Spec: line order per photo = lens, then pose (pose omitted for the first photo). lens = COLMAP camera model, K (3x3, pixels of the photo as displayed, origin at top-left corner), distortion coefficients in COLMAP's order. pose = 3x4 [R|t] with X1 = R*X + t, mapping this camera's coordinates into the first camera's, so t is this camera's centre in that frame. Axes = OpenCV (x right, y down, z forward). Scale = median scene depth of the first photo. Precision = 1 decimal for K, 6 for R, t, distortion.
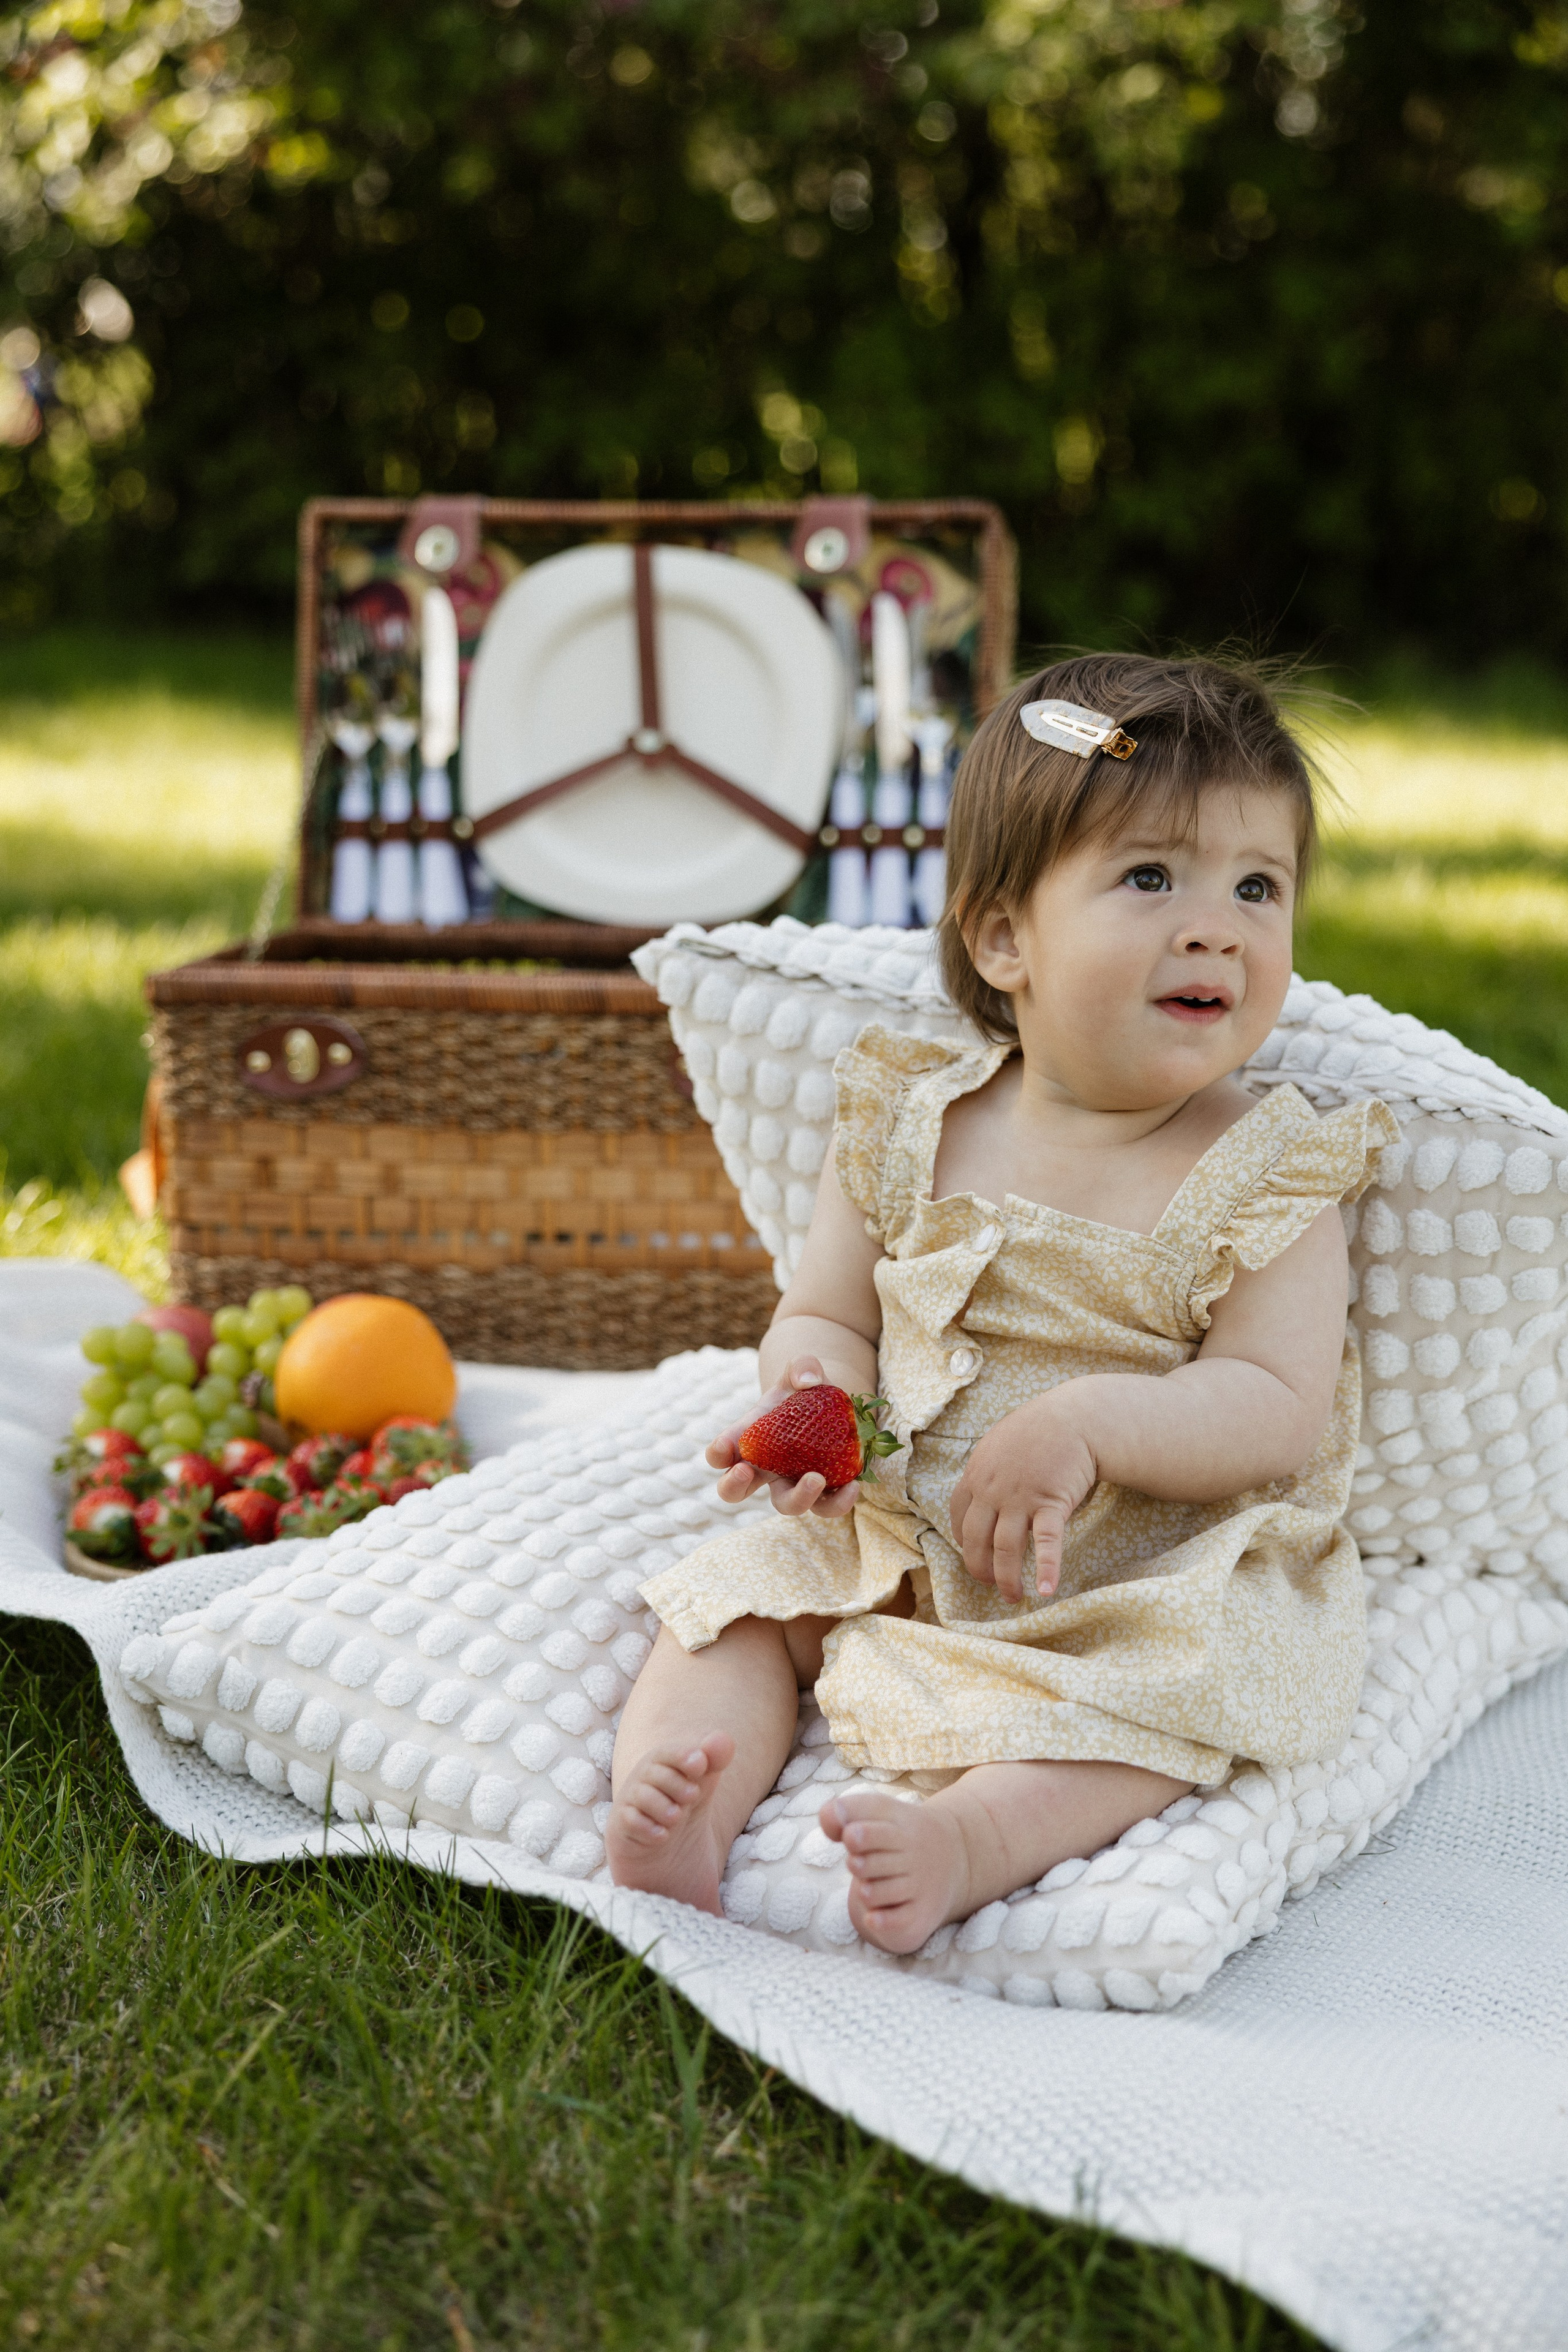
lens RADIAL K [[3502.3, 0, 792.4], [0, 3502.3, 1212.5], [0, 0, 1]] dist [0.052148, -0.113610]
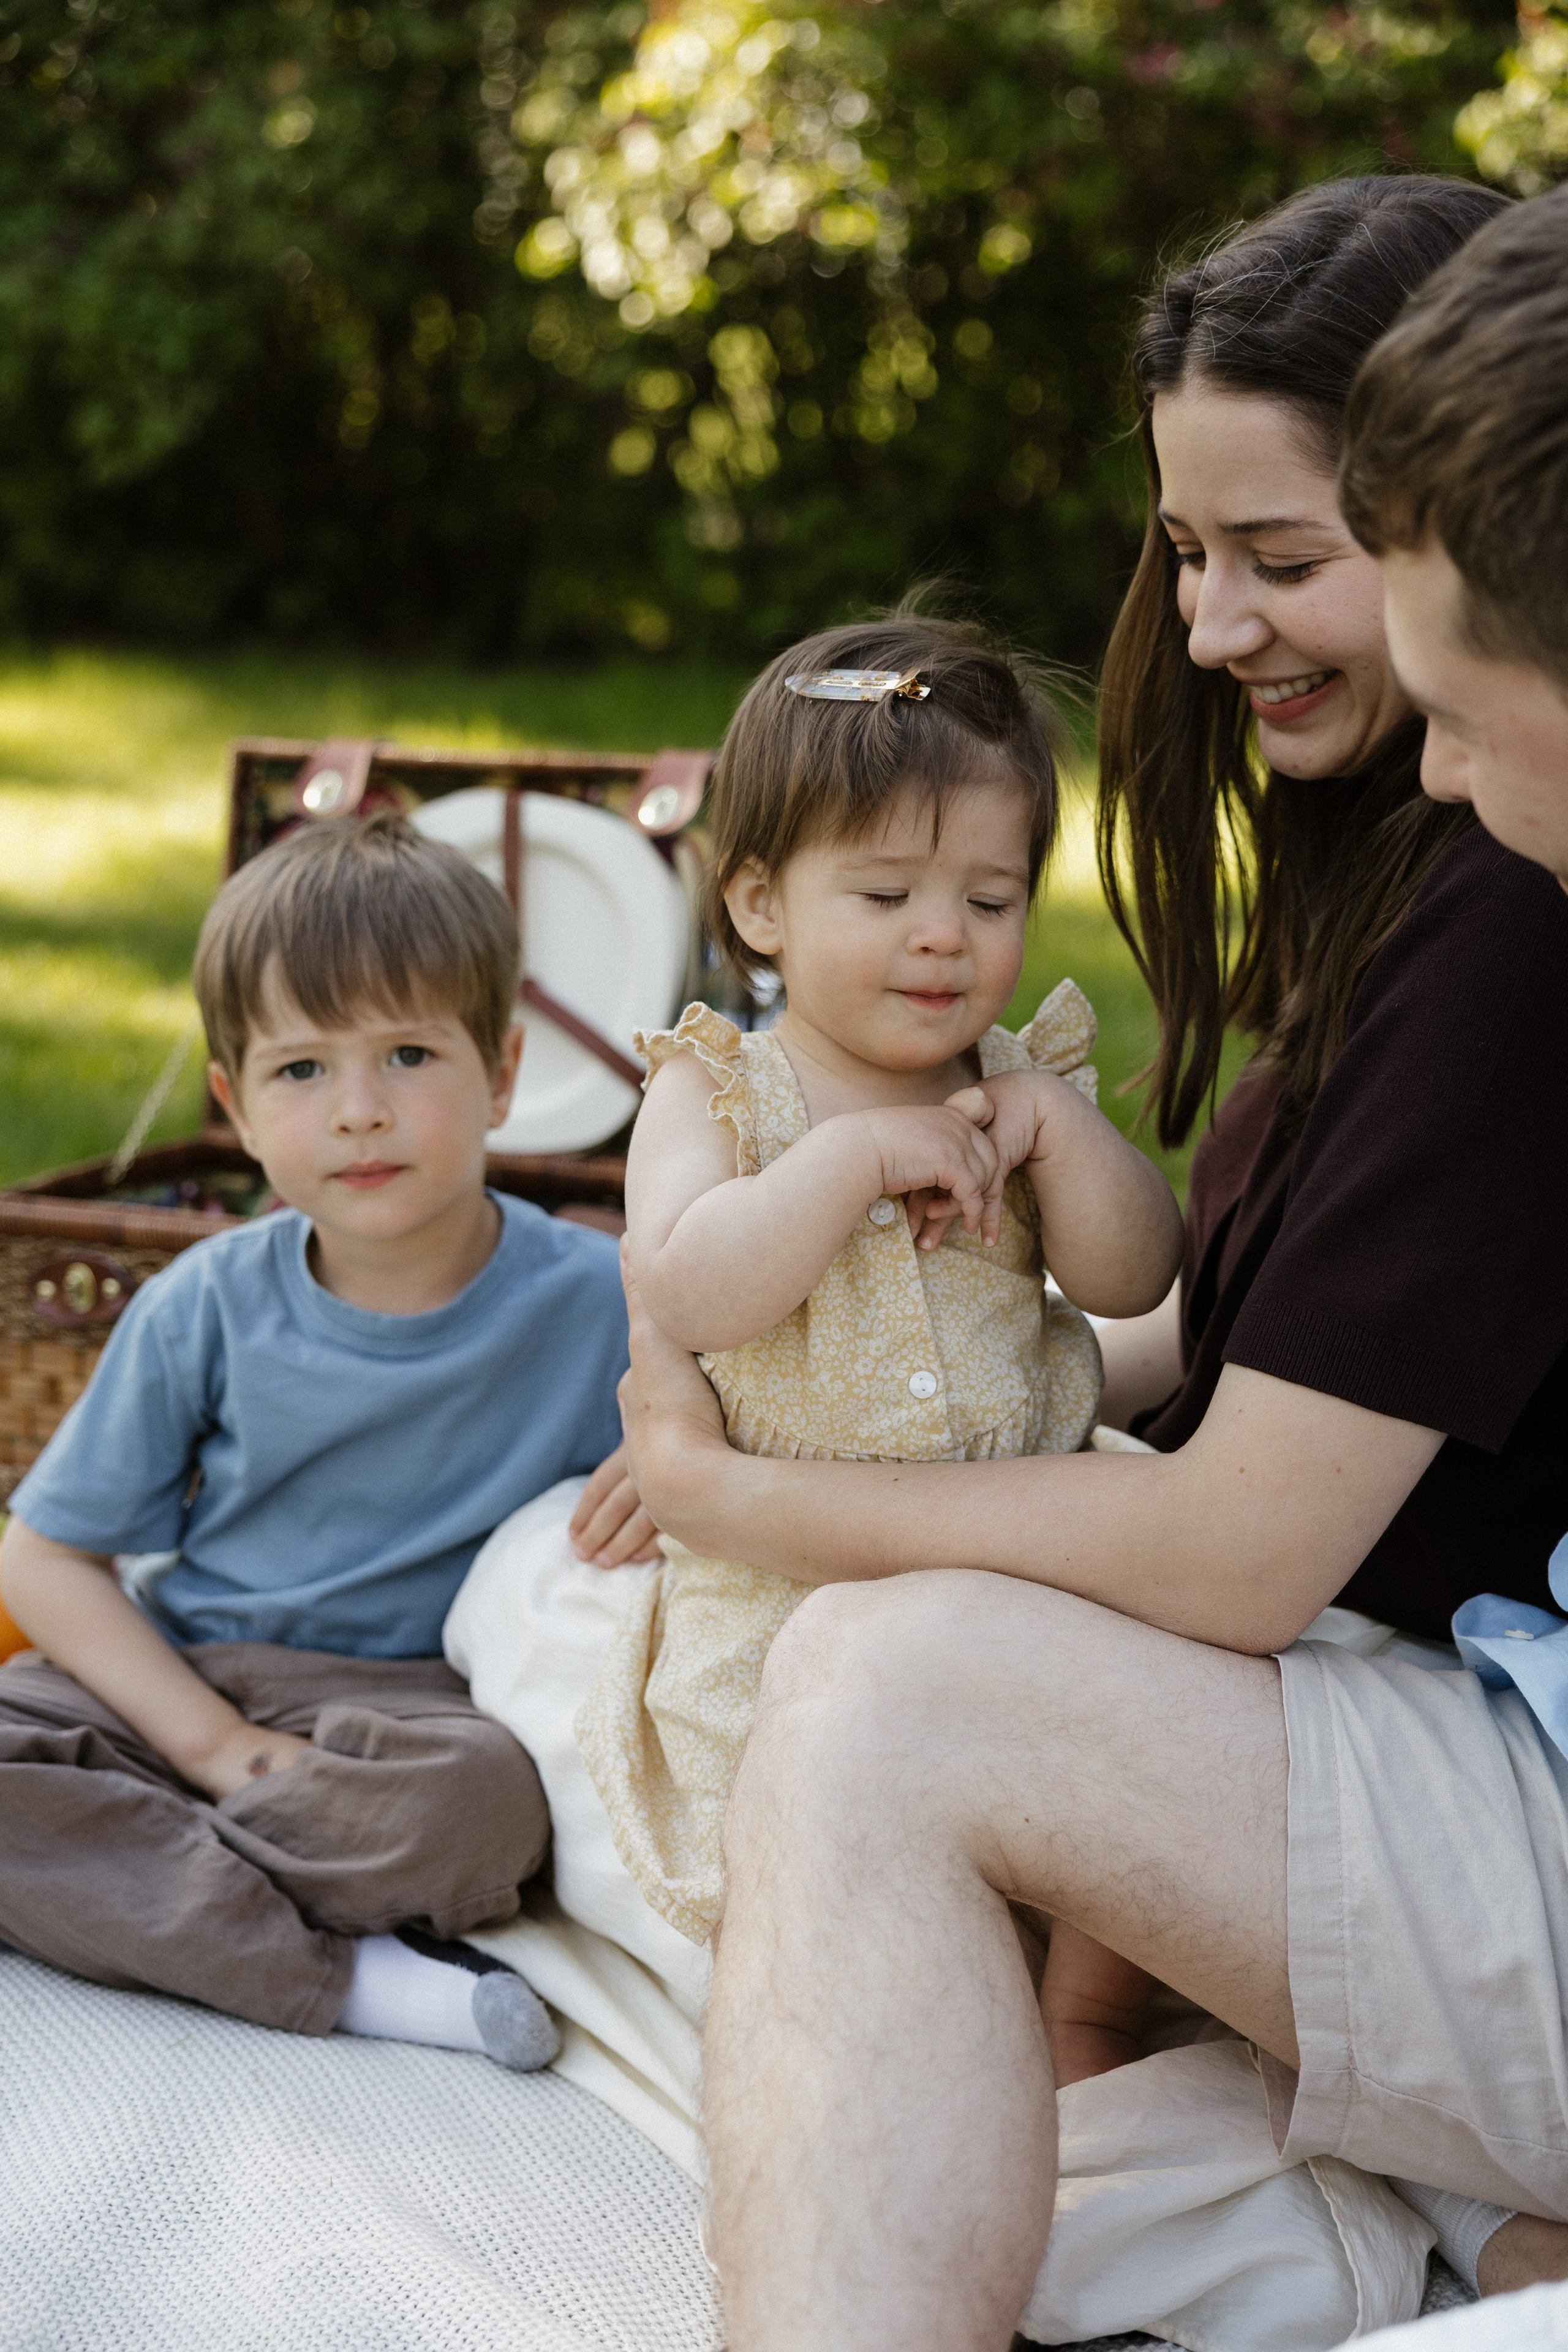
lens RADIAL K [[3502.3, 0, 792.4], [0, 3502.3, 1212.5], [0, 0, 1]] dist [0.052148, -0.113610]
pose [[0.970166, 0.048248, -0.237592, 0.329725], [-0.045599, 0.998821, 0.016638, -0.095792], [0.238115, -0.005308, 0.971222, -0.002107]]
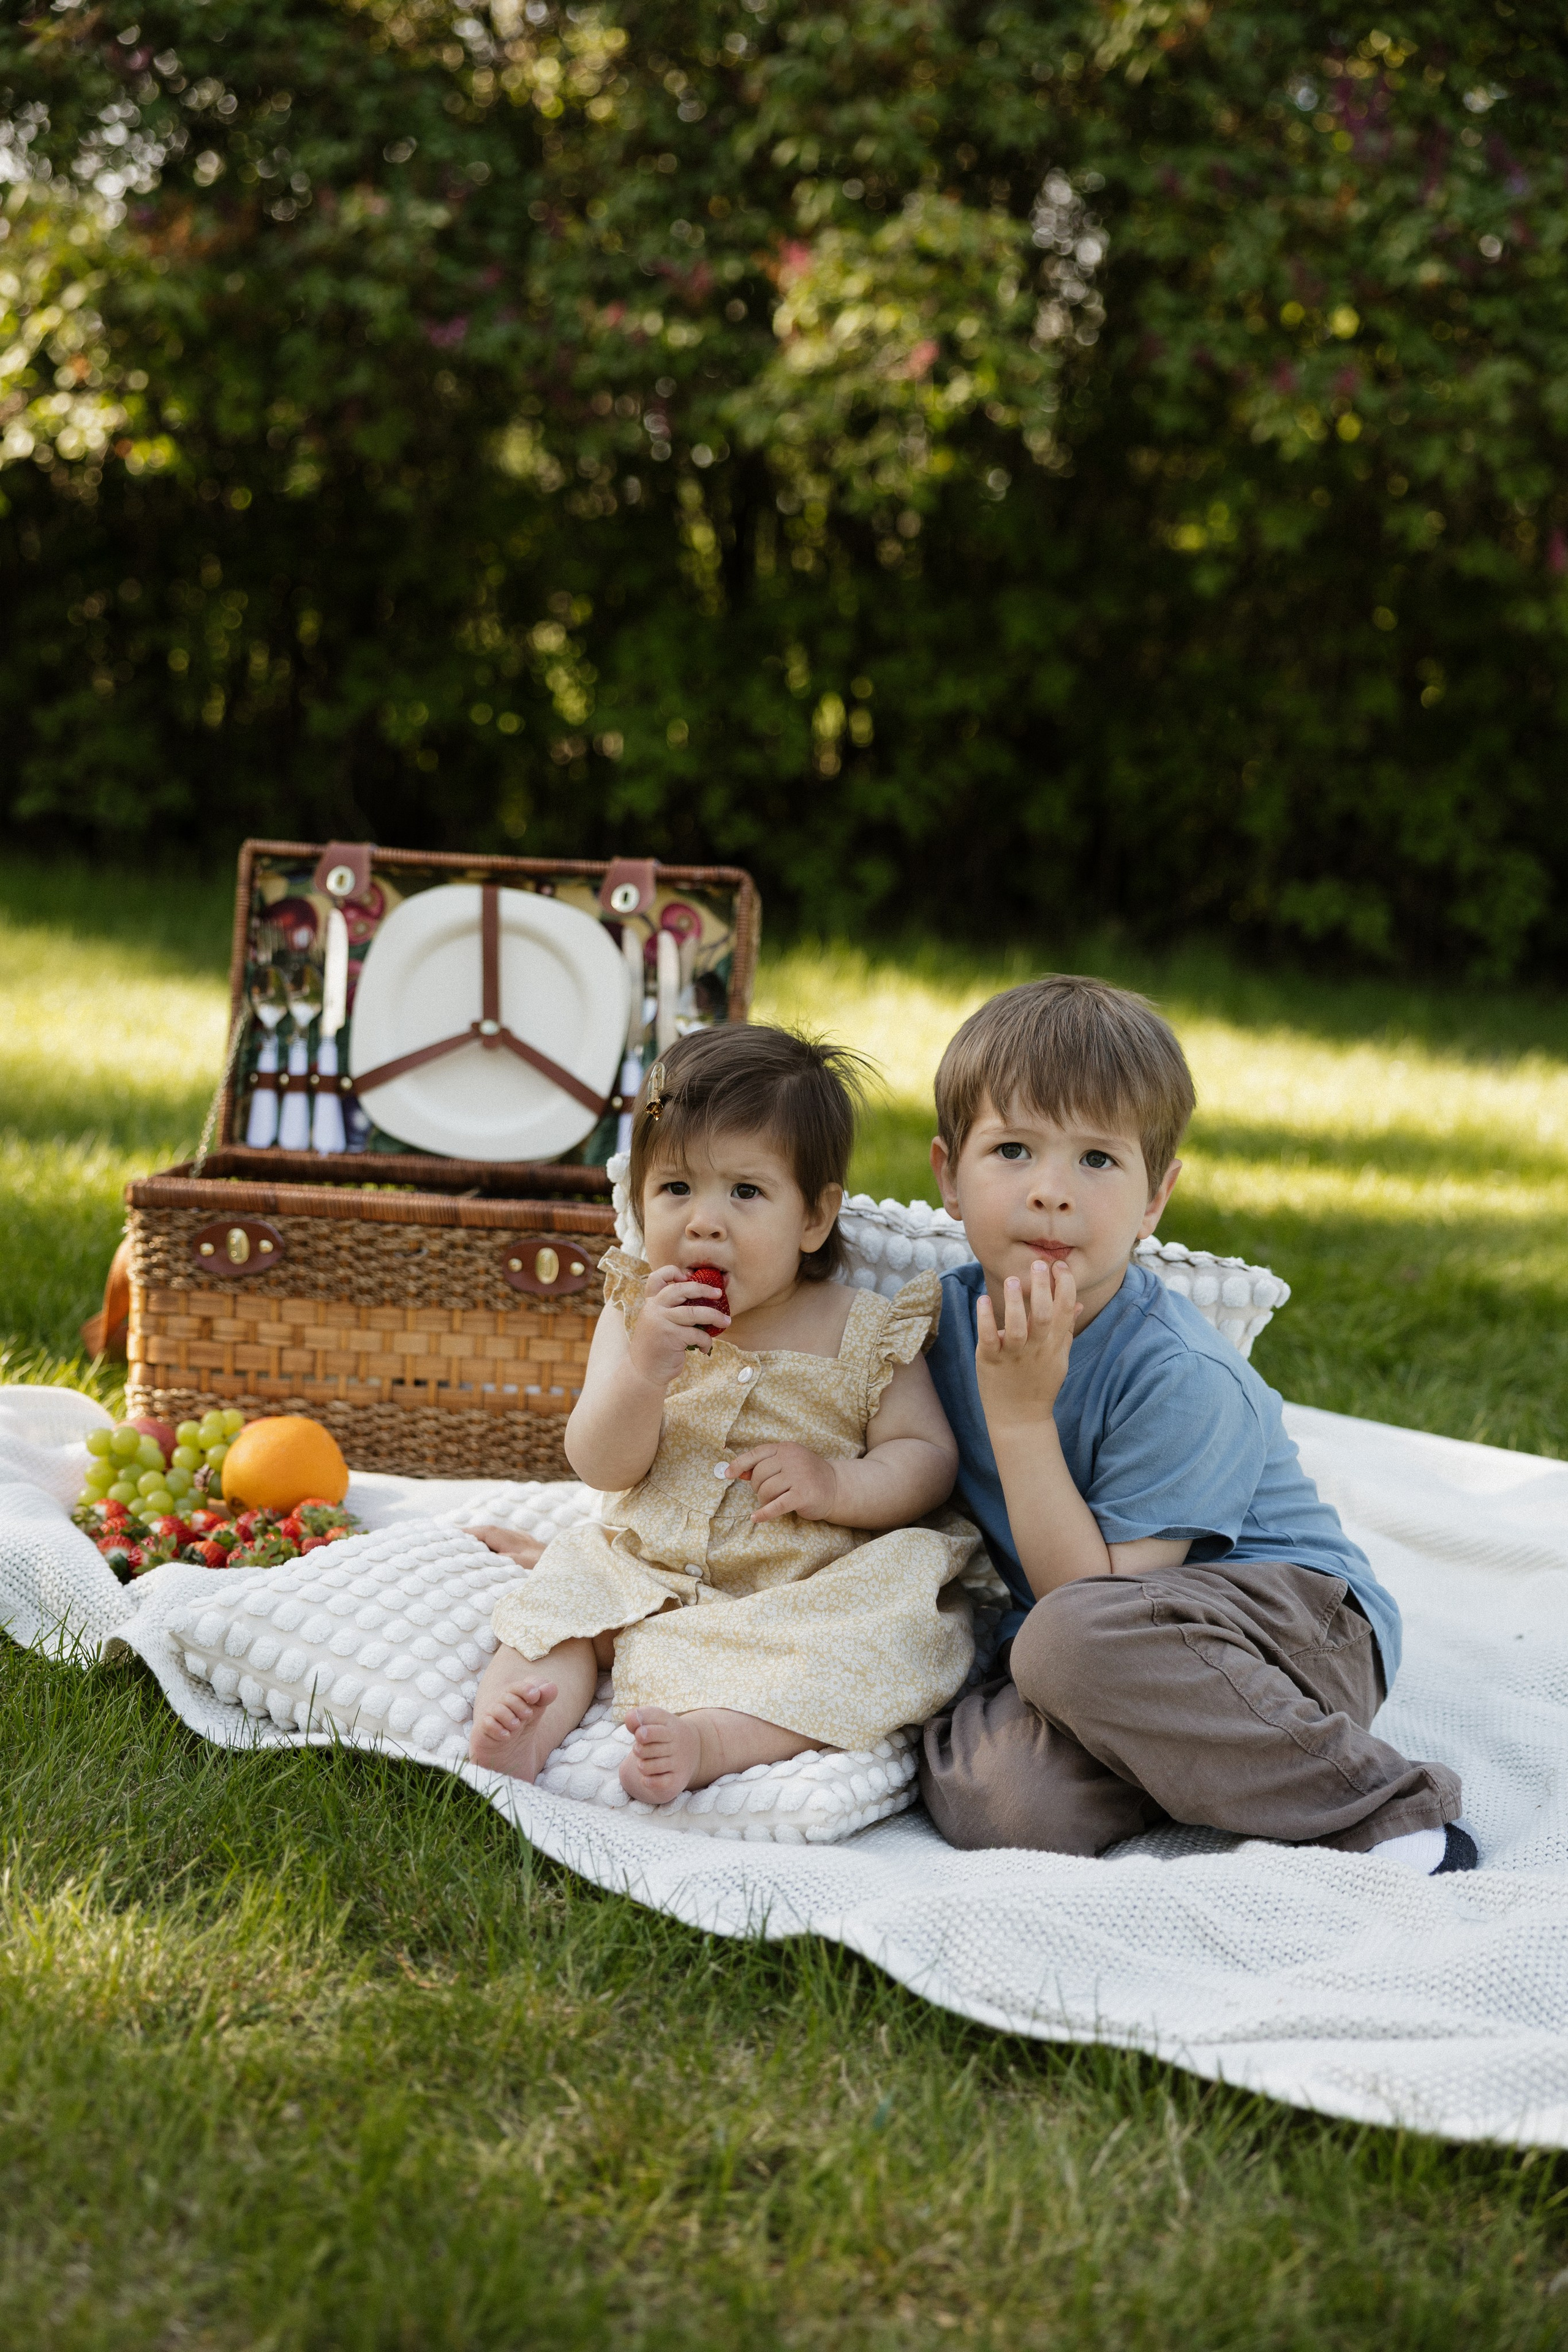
lens RADIAL K [[3521.6, 0, 784.0], [0, 3521.6, 1176.0], [0, 0, 1]] dist [0.037431, -0.004922]
pose [[0.996521, 0.043912, 0.070835, -0.023462], [-0.038784, 0.996635, -0.072209, 0.020619], [-0.073768, 0.069210, 0.994871, -0.418544]]
